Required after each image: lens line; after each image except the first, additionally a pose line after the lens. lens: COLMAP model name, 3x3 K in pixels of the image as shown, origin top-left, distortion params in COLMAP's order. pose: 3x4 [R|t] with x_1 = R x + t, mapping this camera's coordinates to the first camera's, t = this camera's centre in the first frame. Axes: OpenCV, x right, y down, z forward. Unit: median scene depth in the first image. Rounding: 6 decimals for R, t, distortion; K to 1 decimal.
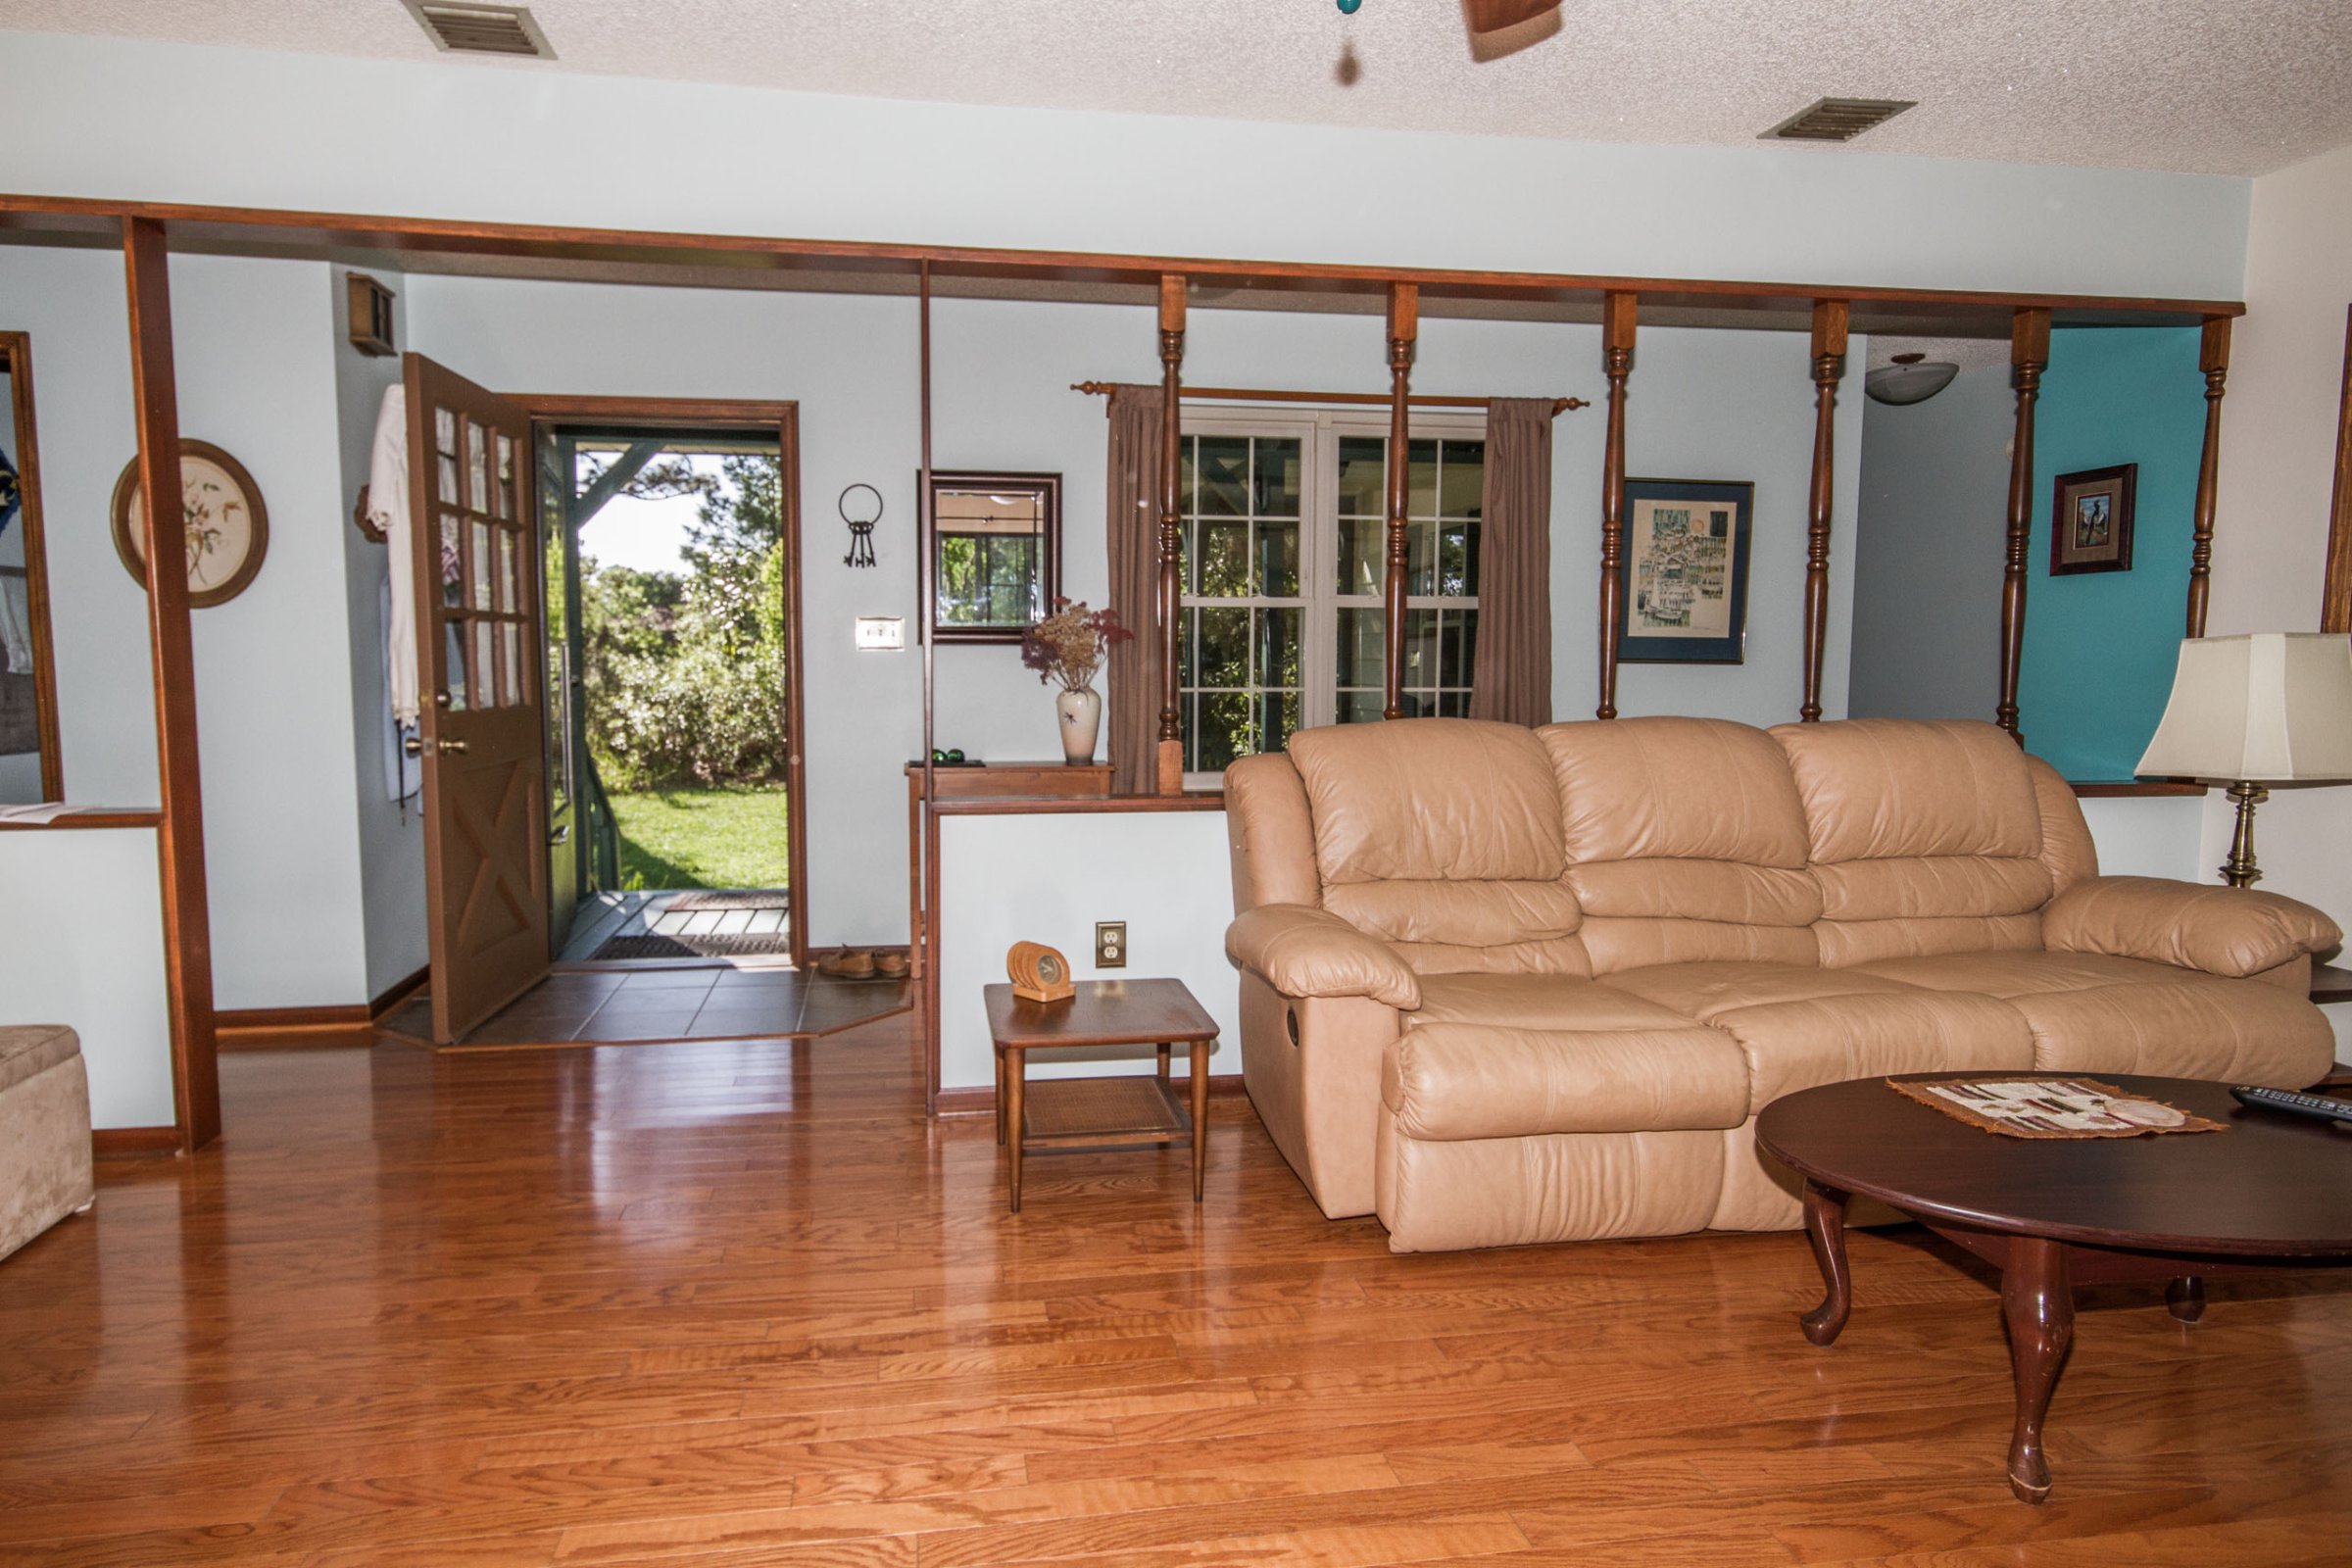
lens RADIAL K [[1354.8, 0, 1173.9], [0, 1354.8, 791.5], [0, 0, 1]] dist [-0.029144, 0.032706]
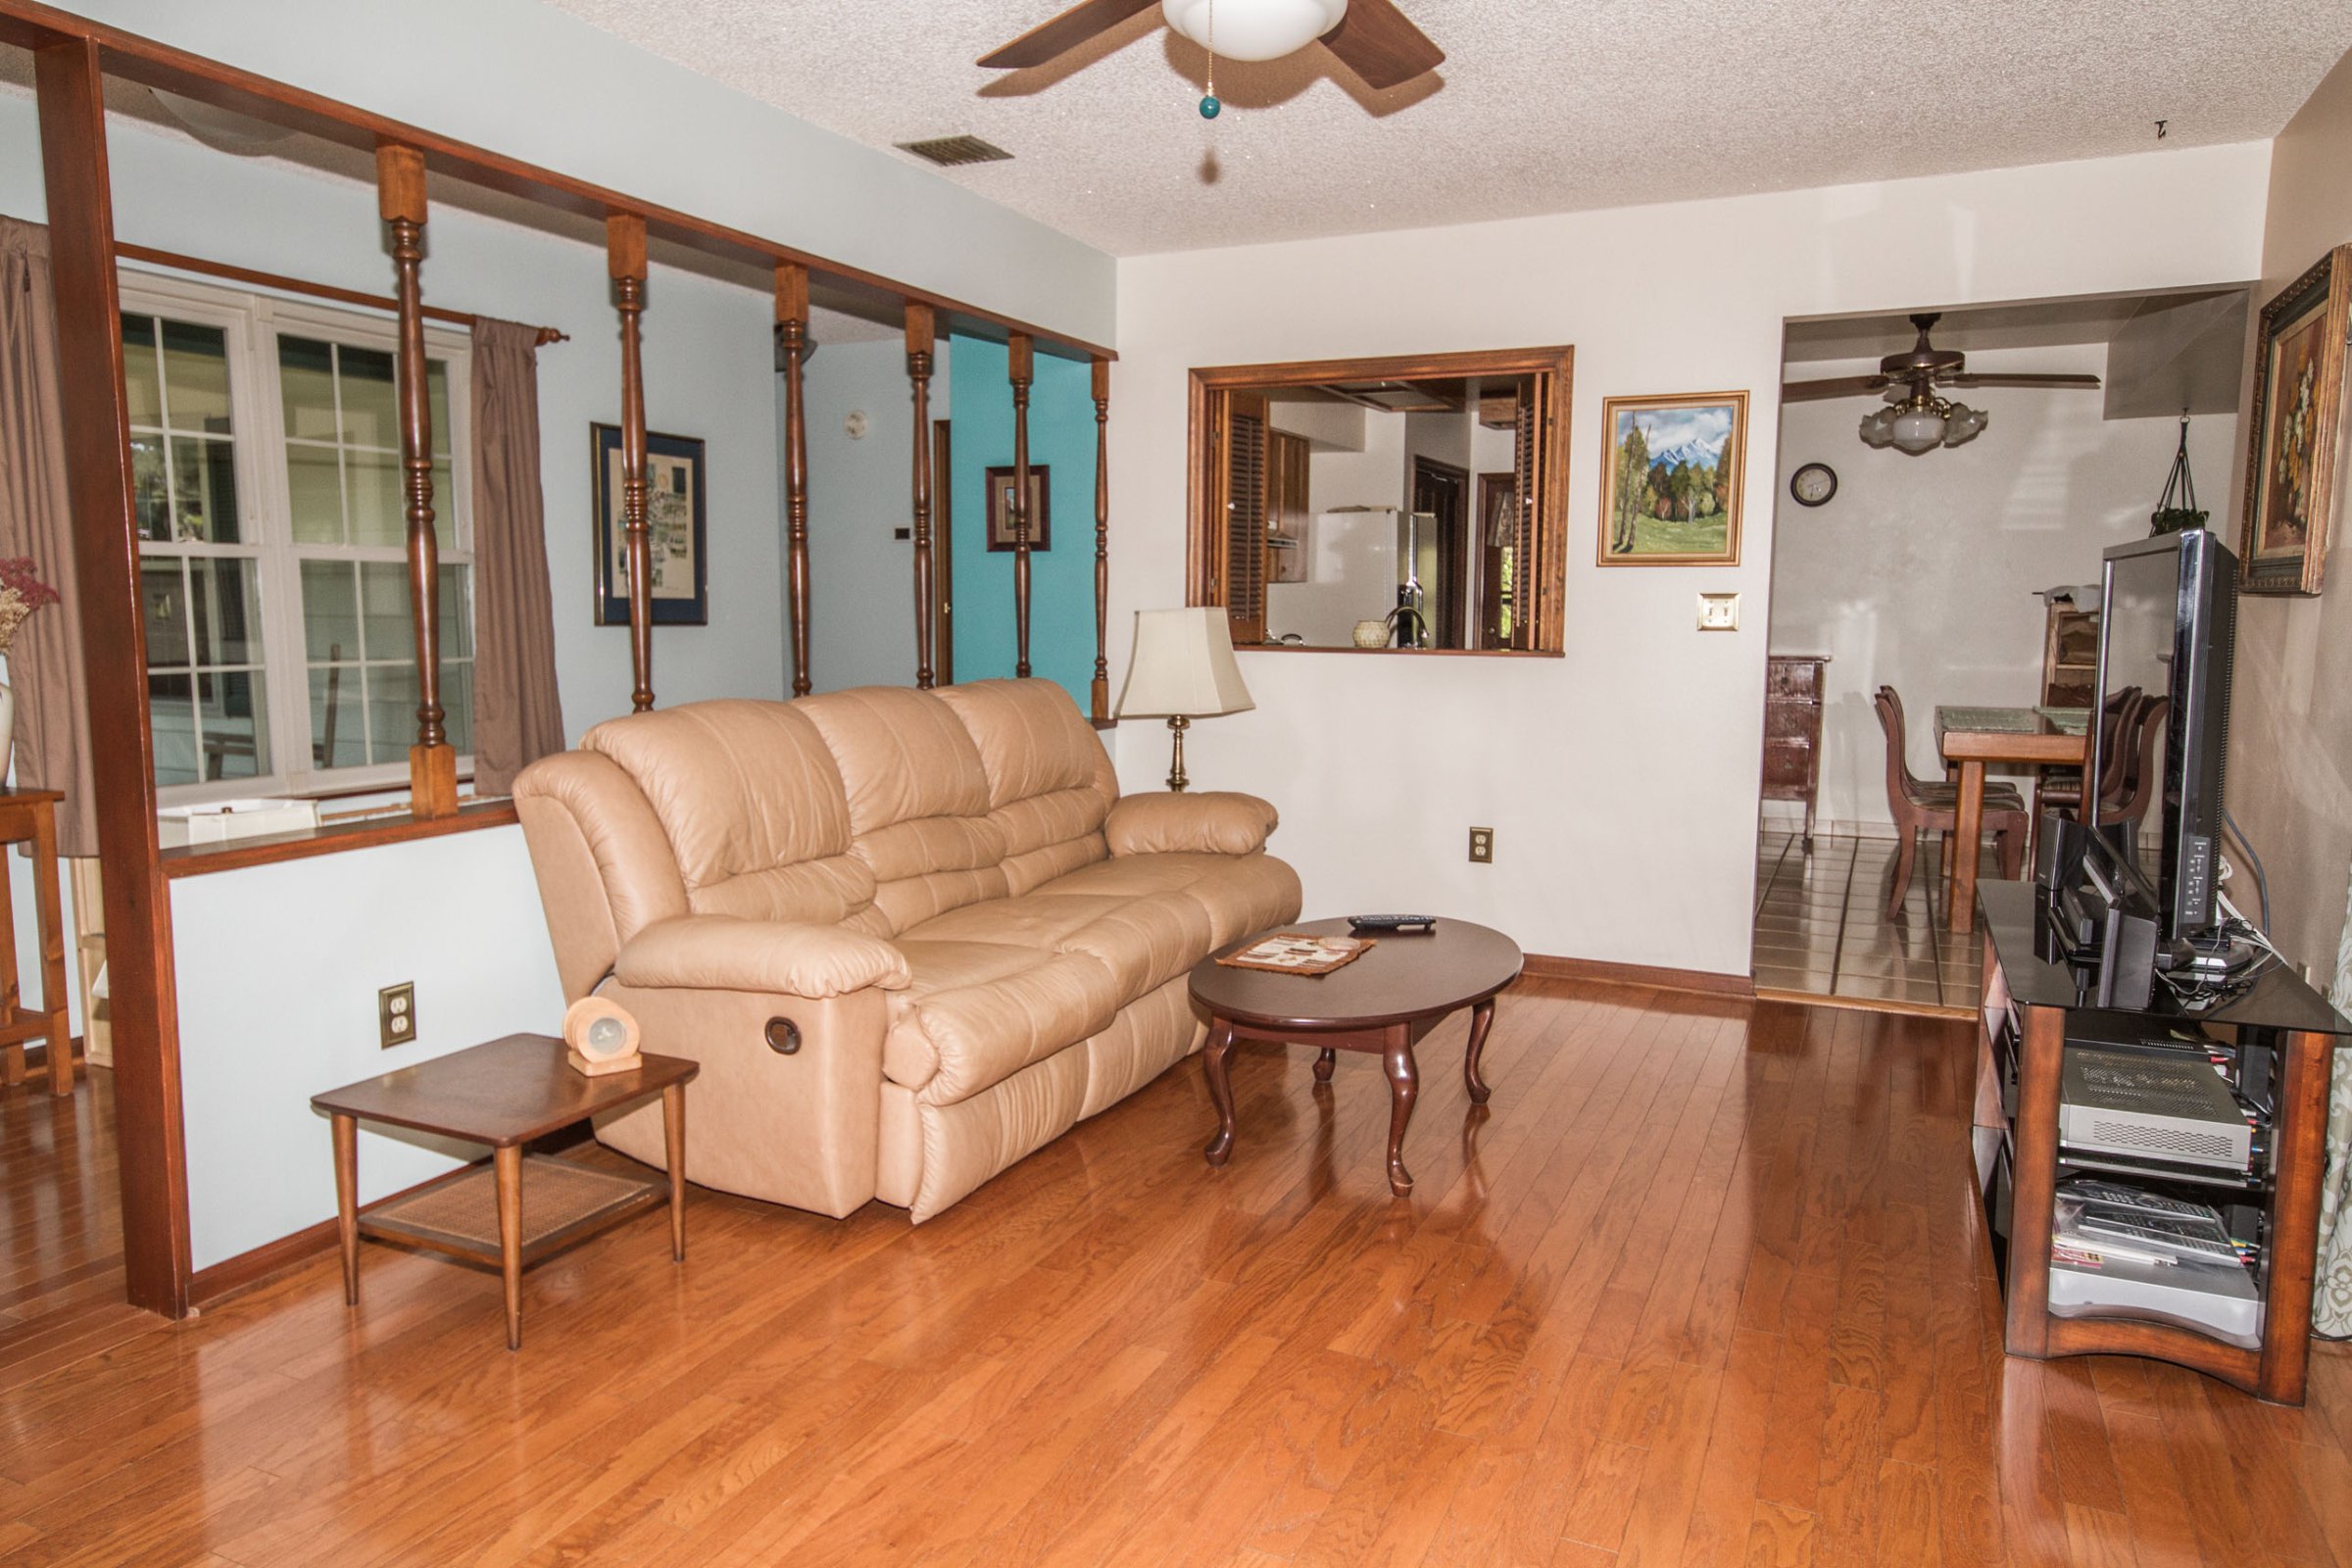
lens RADIAL K [[1588.9, 0, 1176.0], [0, 1588.9, 784.0], [0, 0, 1]] dist [0.036374, -0.001933]
pose [[0.543727, -0.096571, 0.833688, -0.500300], [0.076789, 0.994916, 0.065166, -0.039030], [-0.835742, 0.028585, 0.548378, 0.110911]]
